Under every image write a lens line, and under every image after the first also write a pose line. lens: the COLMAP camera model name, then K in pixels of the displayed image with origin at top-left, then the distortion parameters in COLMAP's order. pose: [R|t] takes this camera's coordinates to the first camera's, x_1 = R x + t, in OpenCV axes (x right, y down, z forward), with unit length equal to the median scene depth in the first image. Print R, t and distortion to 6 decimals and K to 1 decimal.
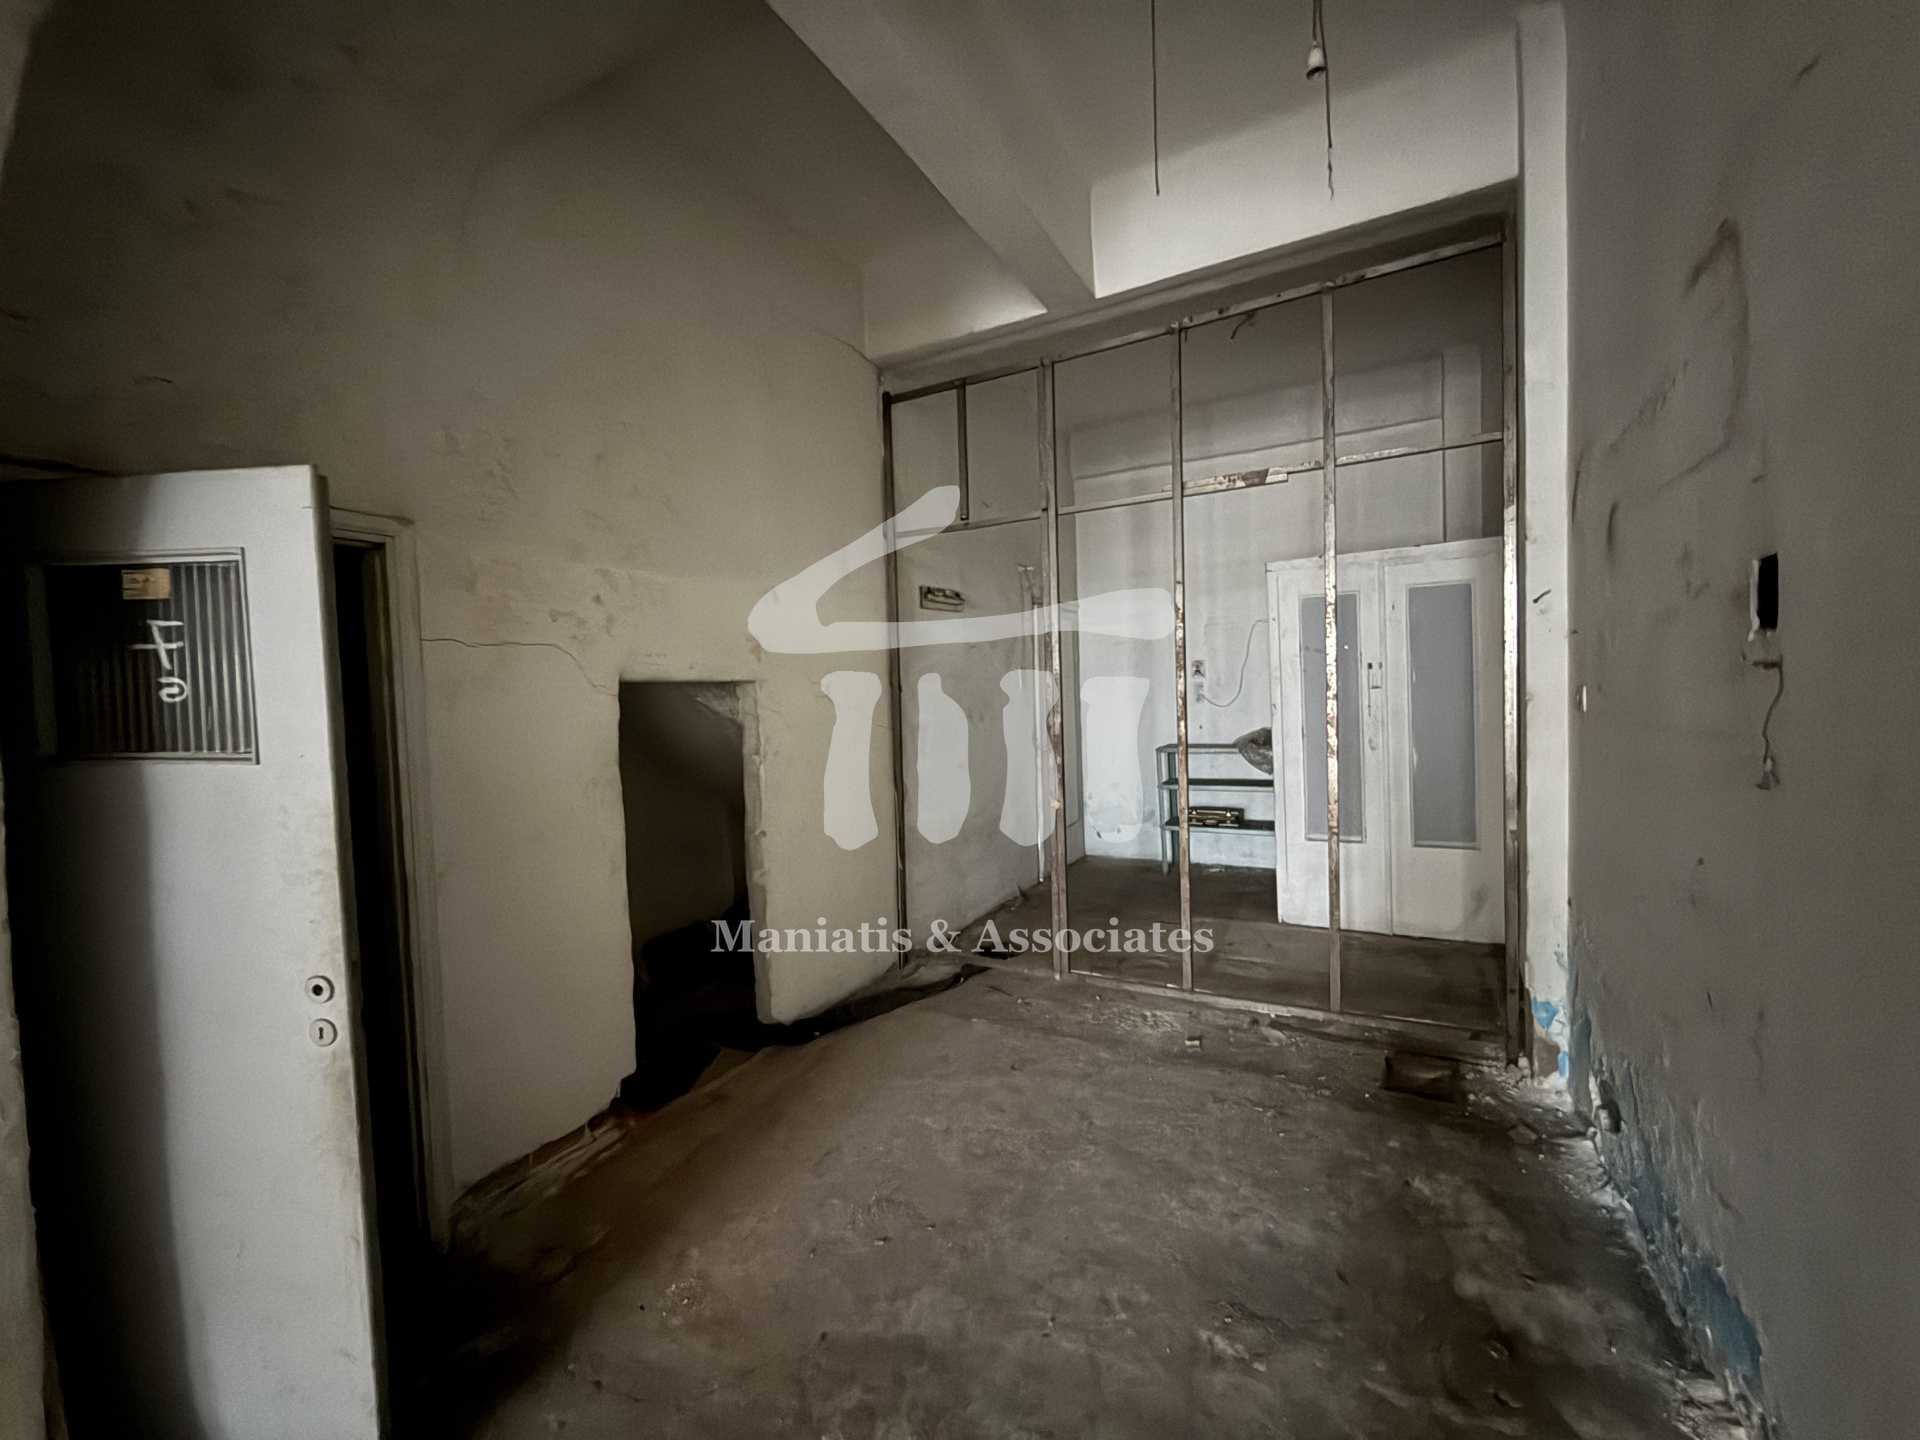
lens RADIAL K [[759.3, 0, 950.3], [0, 759.3, 720.9], [0, 0, 1]] dist [-0.003582, 0.000599]
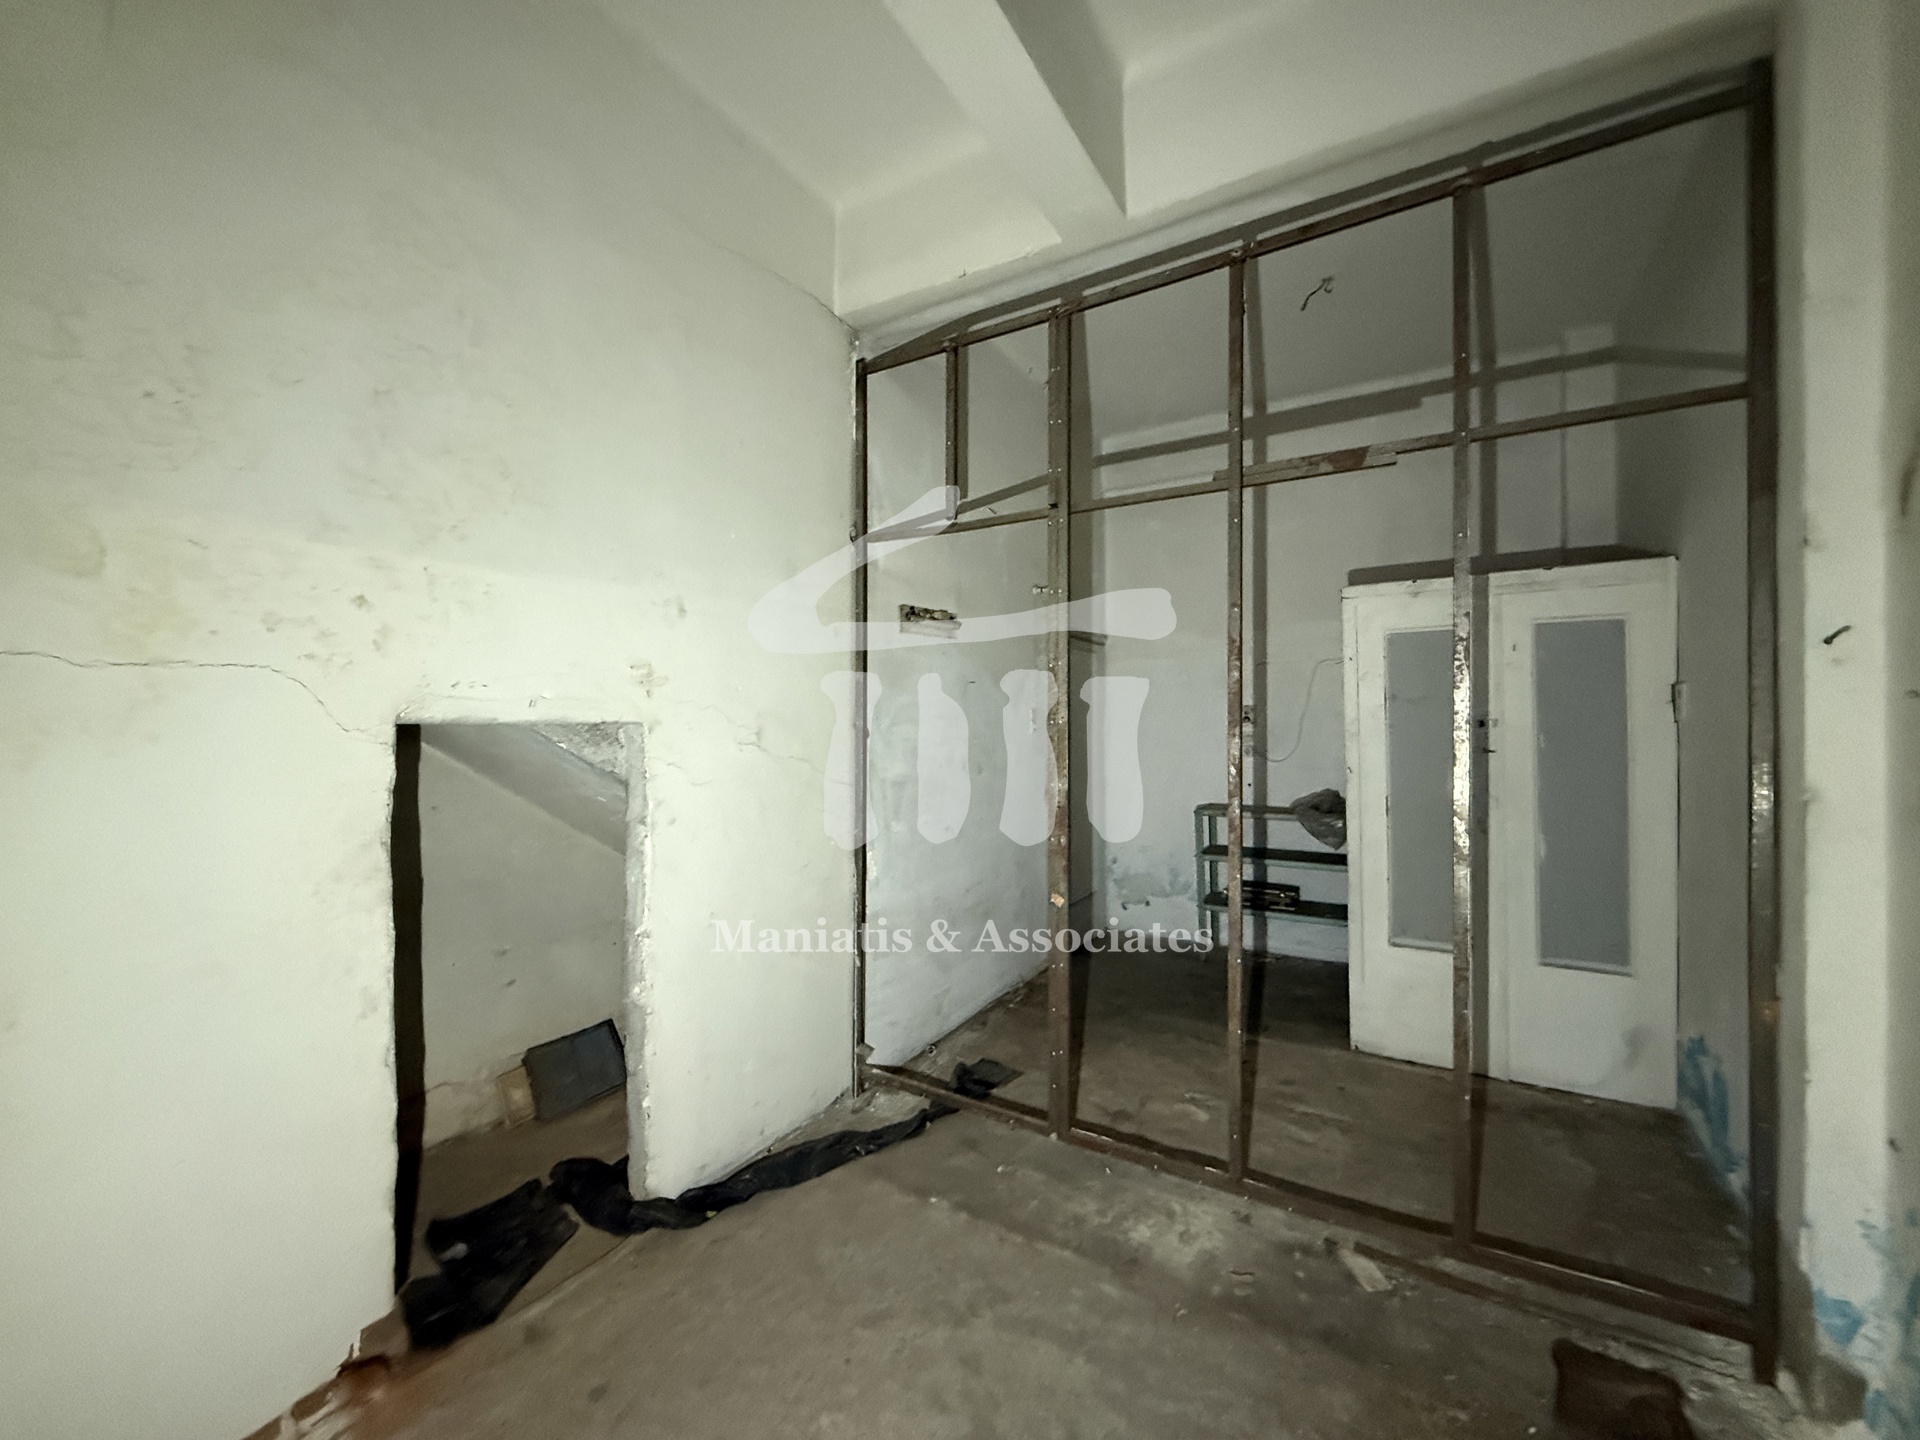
lens RADIAL K [[759.3, 0, 953.6], [0, 759.3, 722.2], [0, 0, 1]] dist [-0.003582, 0.000599]
pose [[0.998613, 0.032054, -0.041777, 0.069524], [-0.033615, 0.998742, -0.037212, -0.035482], [0.040532, 0.038564, 0.998434, 0.276912]]
